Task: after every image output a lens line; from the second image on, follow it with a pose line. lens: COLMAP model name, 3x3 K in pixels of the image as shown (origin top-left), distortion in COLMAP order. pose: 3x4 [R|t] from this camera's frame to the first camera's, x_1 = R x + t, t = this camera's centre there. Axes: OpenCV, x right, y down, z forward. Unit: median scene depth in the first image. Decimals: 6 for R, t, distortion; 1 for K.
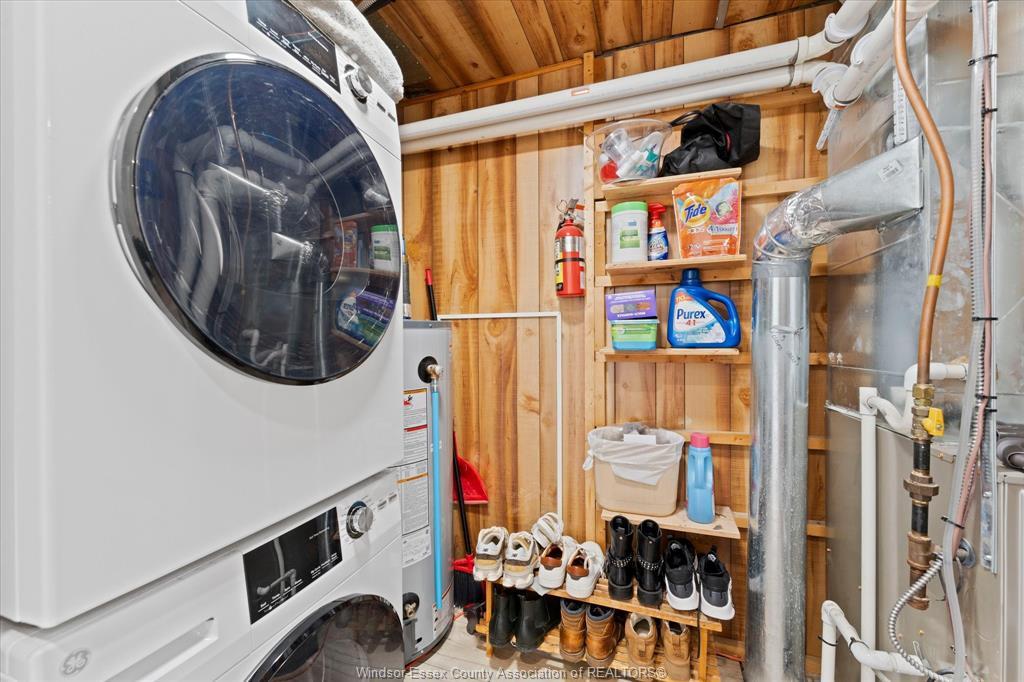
lens RADIAL K [[406.8, 0, 510.1], [0, 406.8, 335.0], [0, 0, 1]] dist [0.000021, 0.000007]
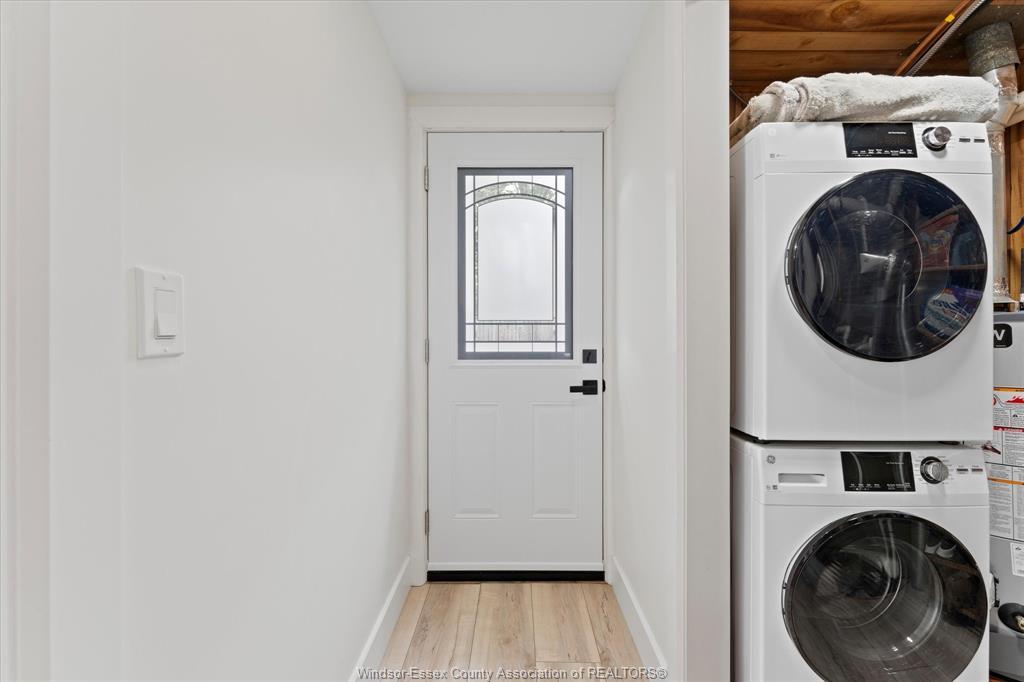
lens RADIAL K [[406.8, 0, 510.1], [0, 406.8, 335.0], [0, 0, 1]] dist [0.000021, 0.000007]
pose [[0.327088, 0.015399, -0.944869, 0.428909], [0.006104, 0.999812, 0.018407, -0.016285], [0.944974, -0.011788, 0.326932, -0.740134]]
